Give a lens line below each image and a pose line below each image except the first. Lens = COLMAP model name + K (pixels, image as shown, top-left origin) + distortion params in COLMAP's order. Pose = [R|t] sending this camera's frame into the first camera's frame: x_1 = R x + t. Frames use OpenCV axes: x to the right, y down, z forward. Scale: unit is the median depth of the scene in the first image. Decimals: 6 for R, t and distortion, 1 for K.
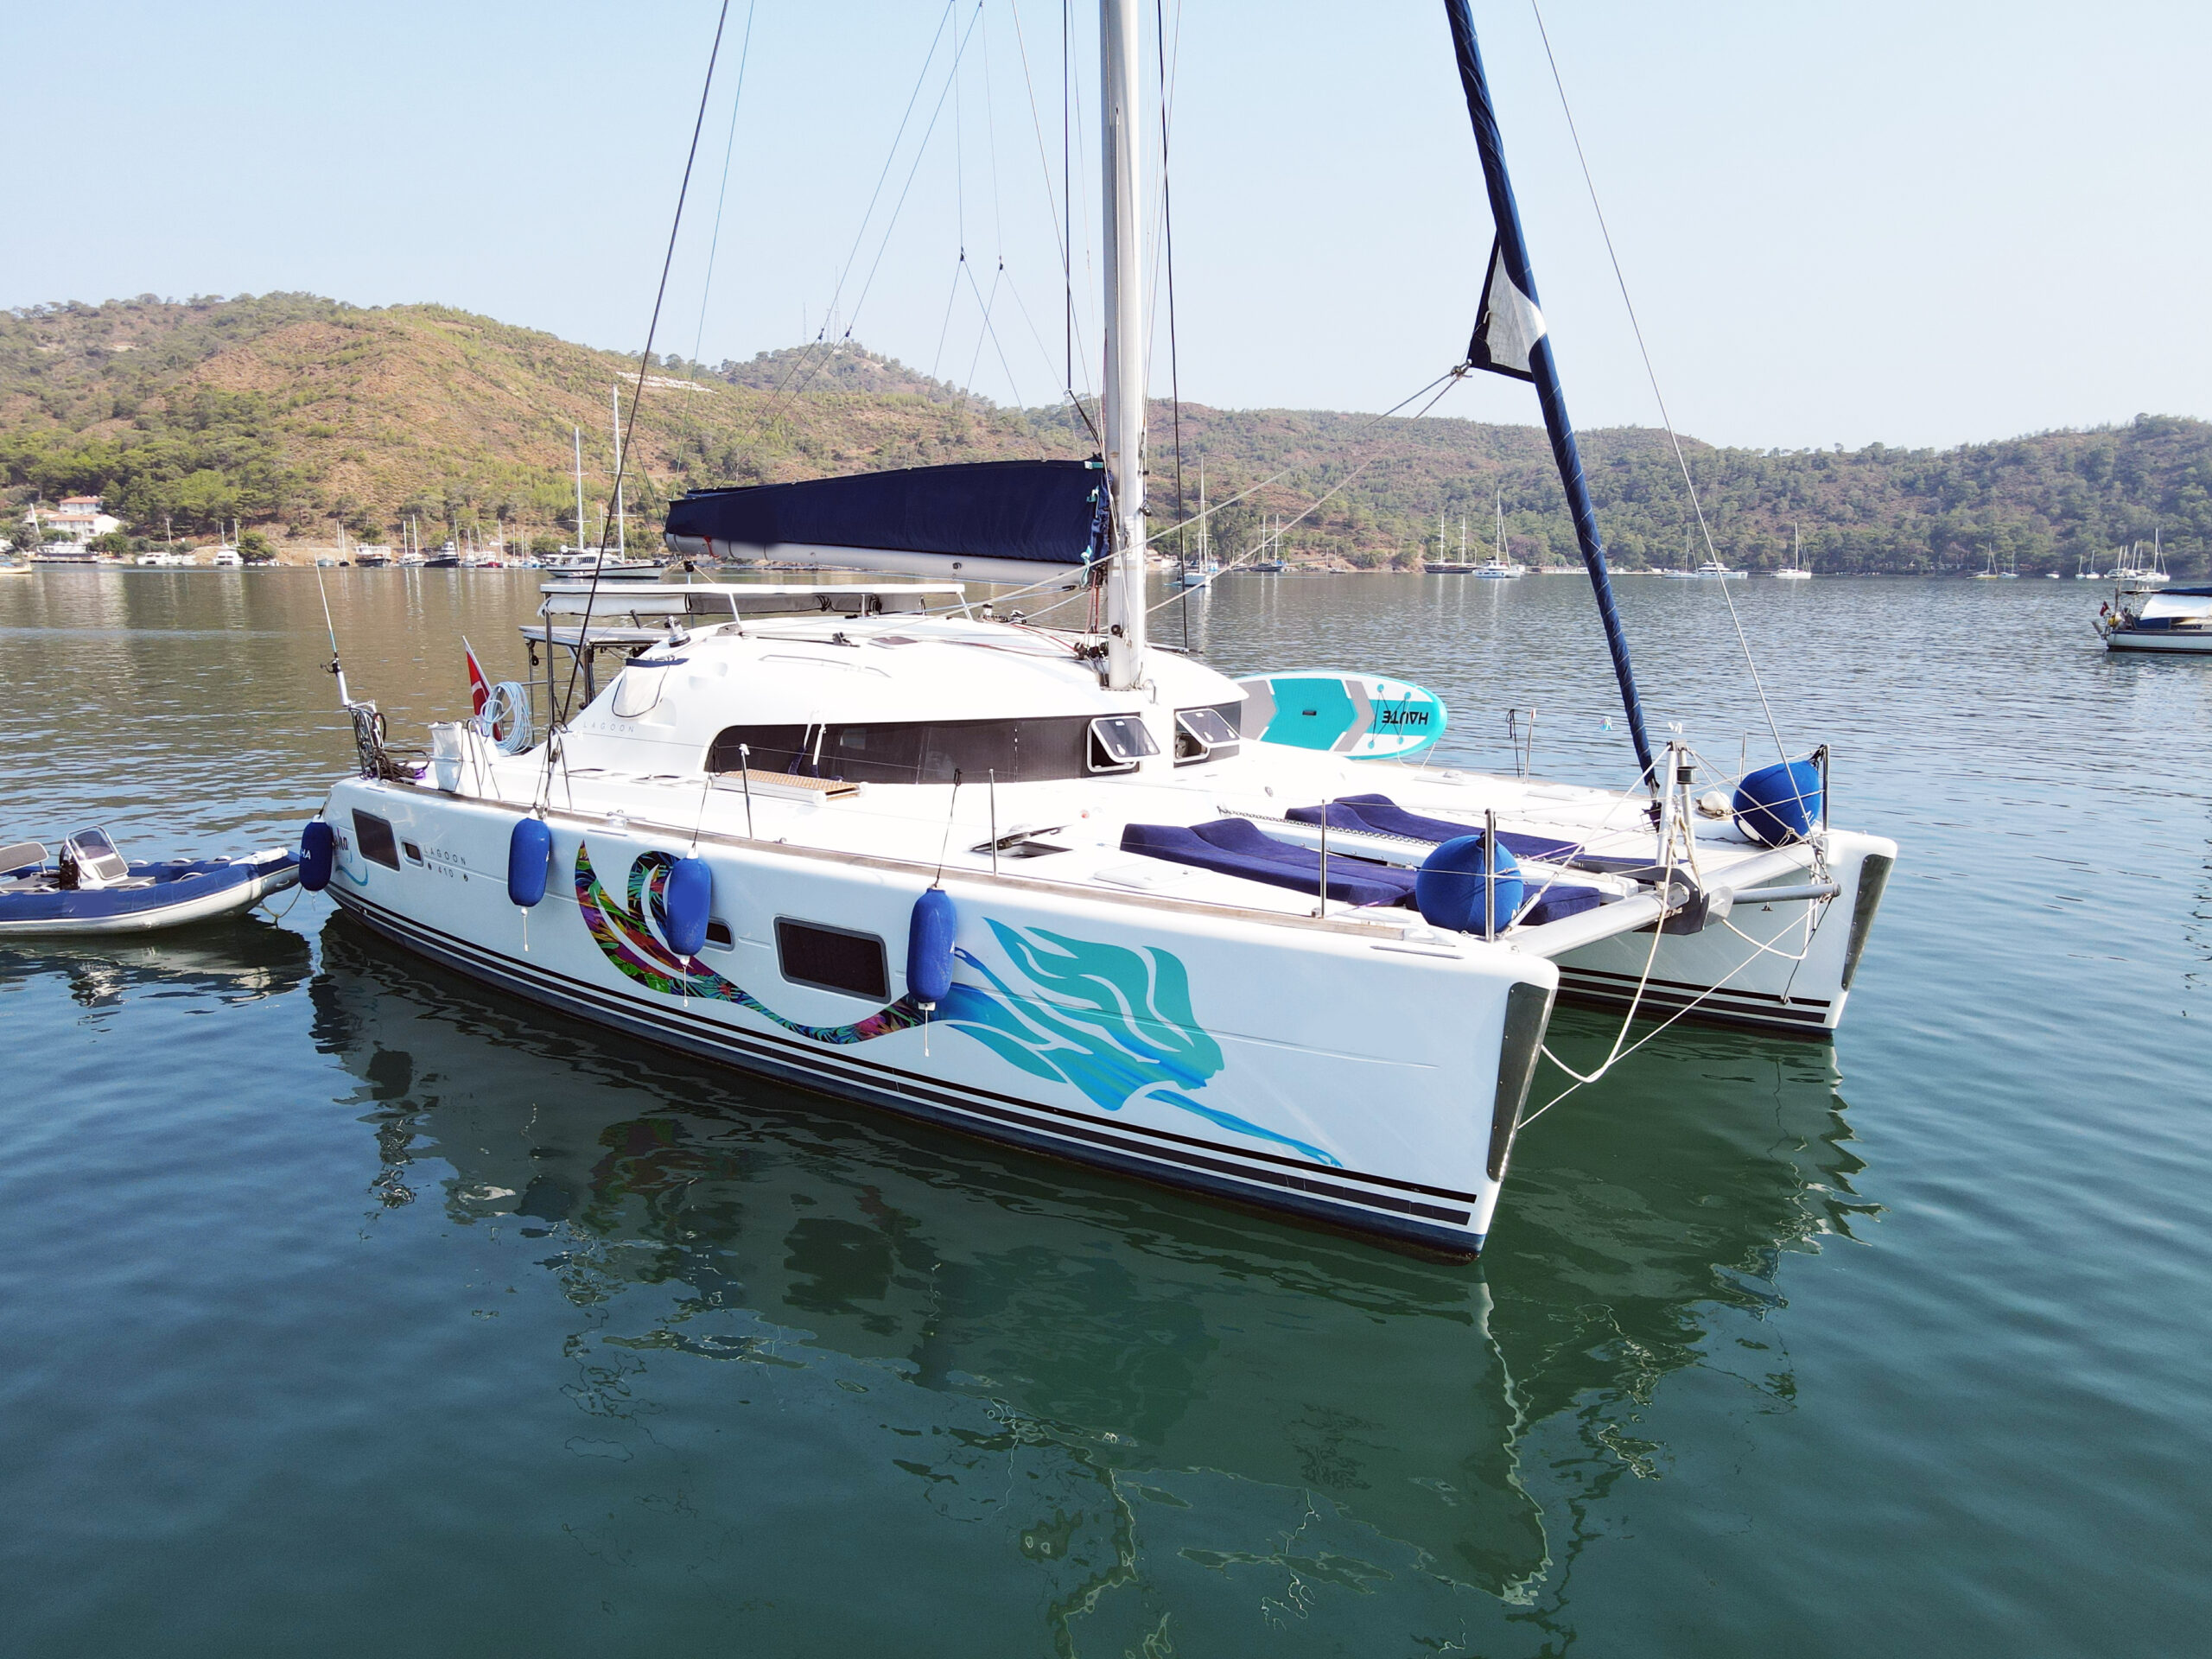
lens RADIAL K [[1760.5, 0, 1025.3], [0, 1760.5, 831.7], [0, 0, 1]] dist [0.005899, 0.039354]
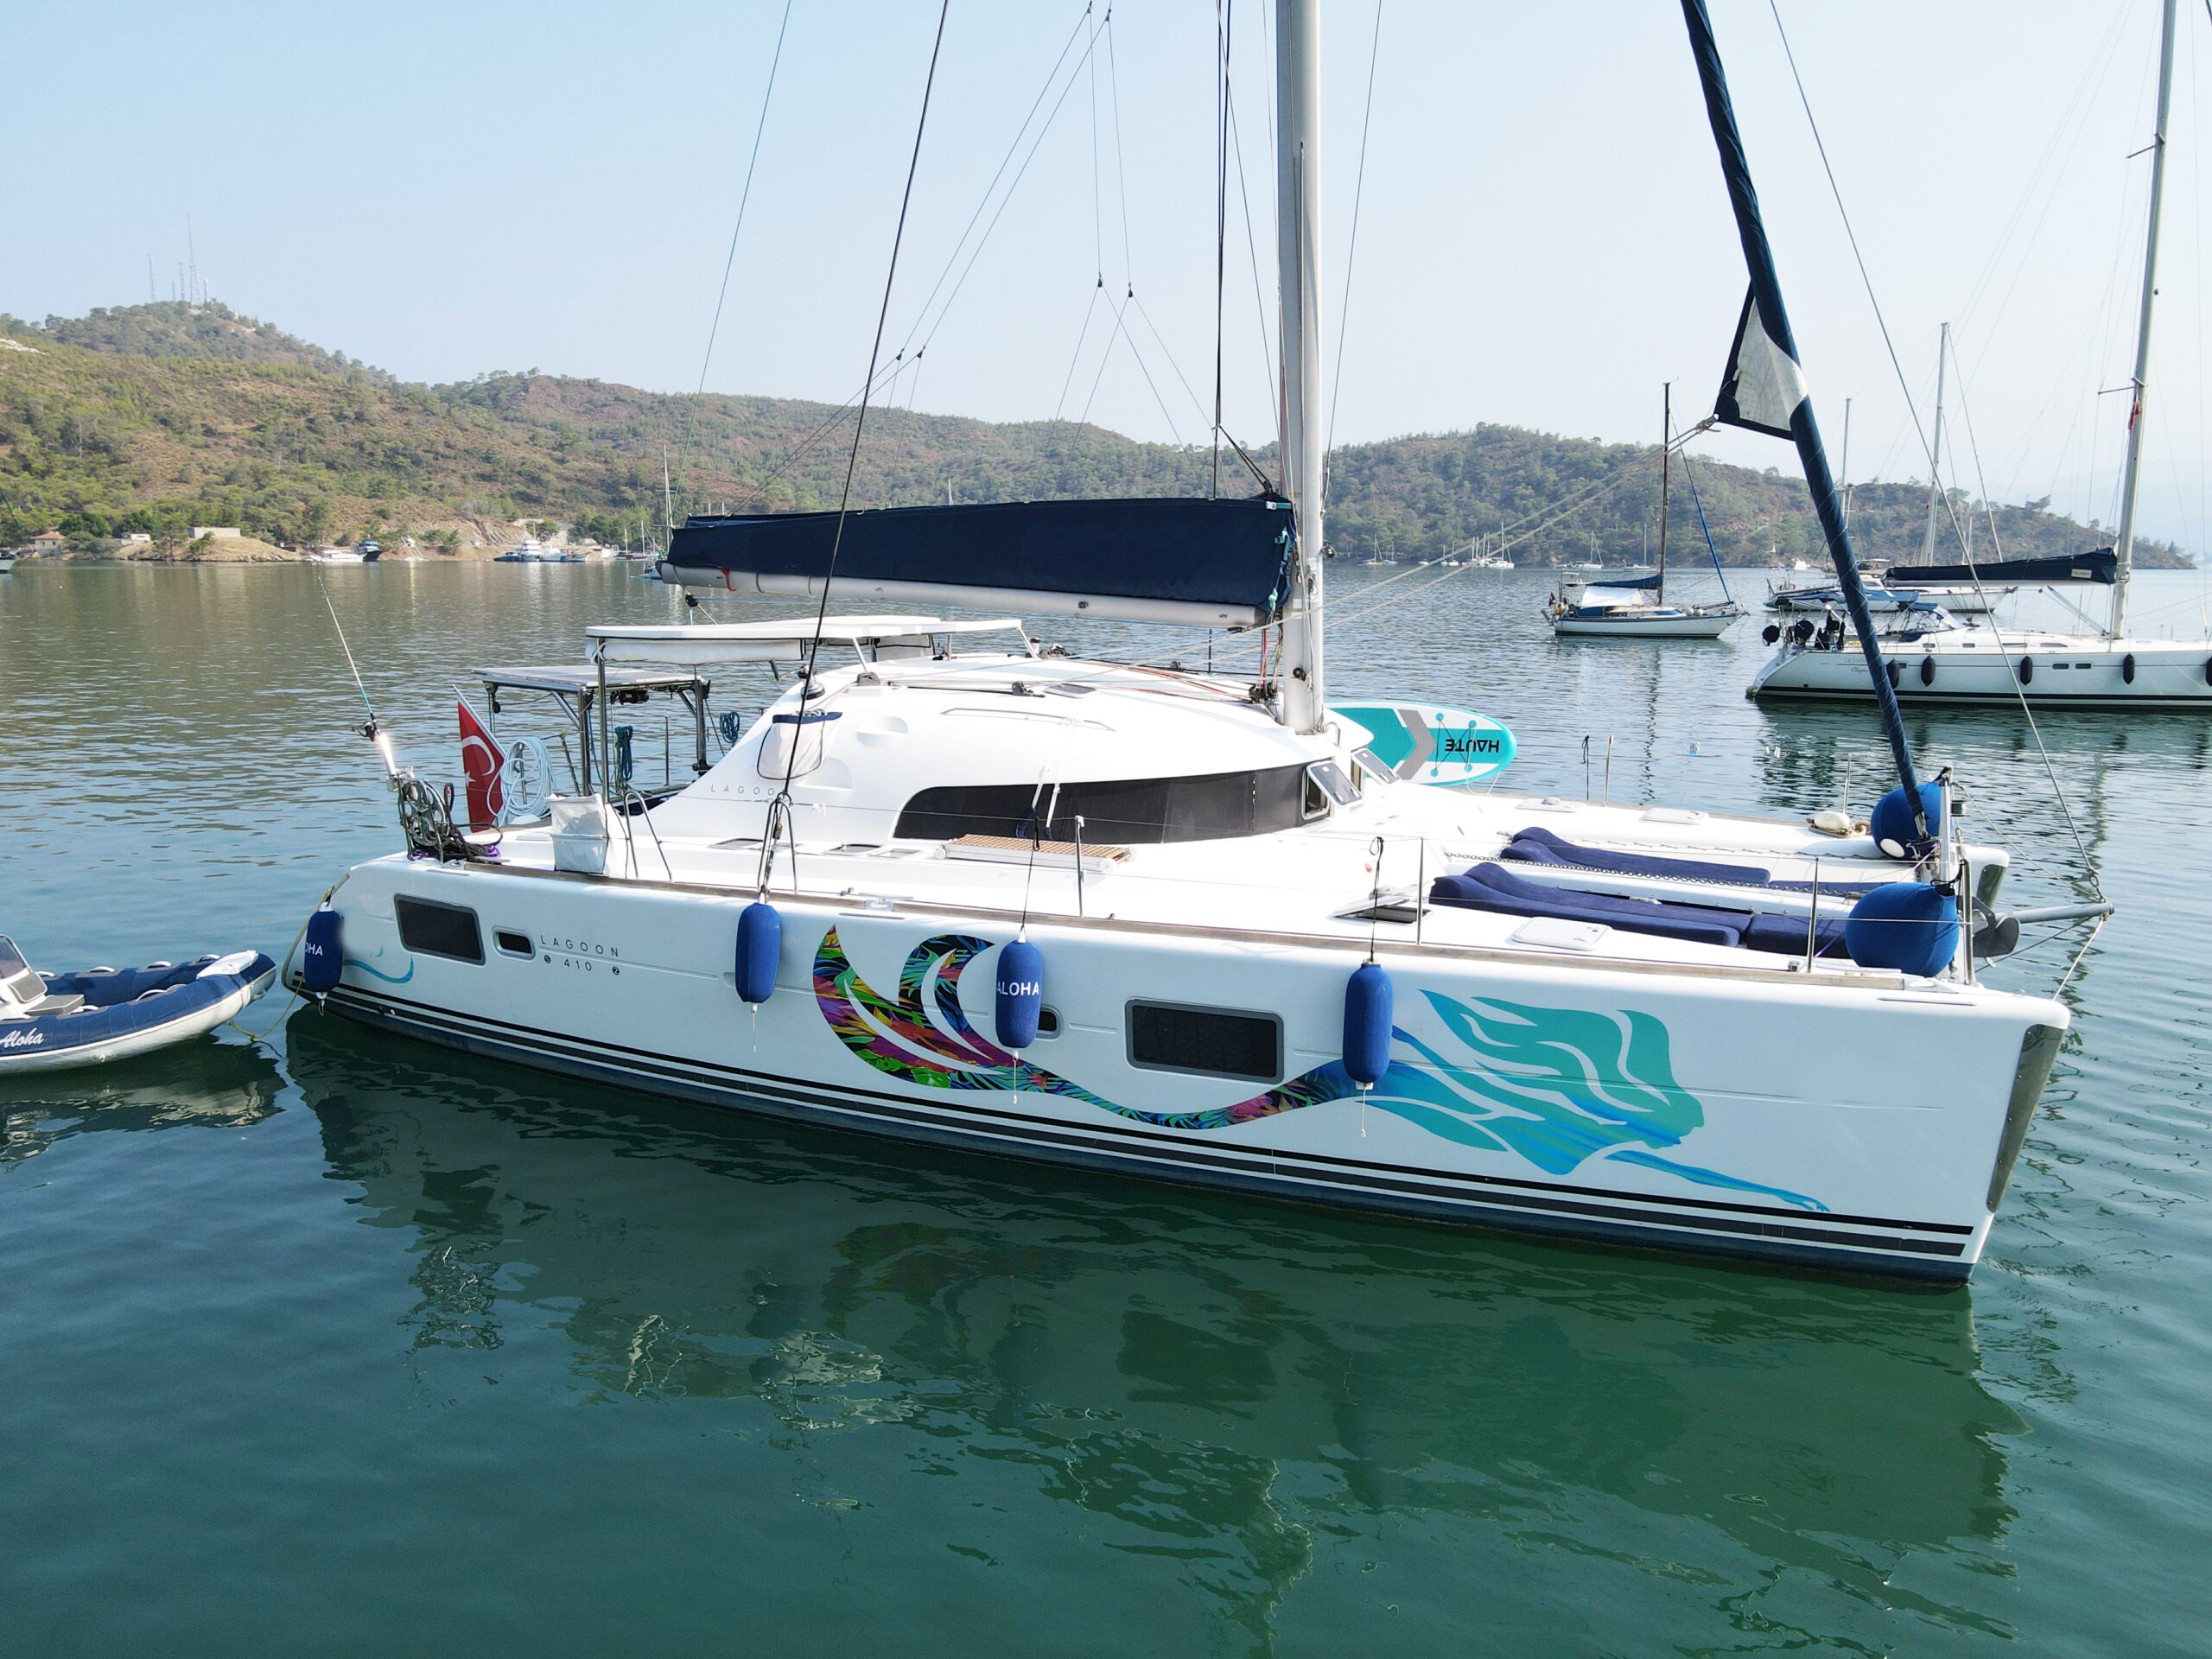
lens RADIAL K [[1760.5, 0, 1025.3], [0, 1760.5, 831.7], [0, 0, 1]] dist [0.005899, 0.039354]
pose [[0.951607, -0.049146, 0.303362, -0.395409], [0.046817, 0.998792, 0.014951, -0.047719], [-0.303730, -0.000025, 0.952758, 0.108107]]
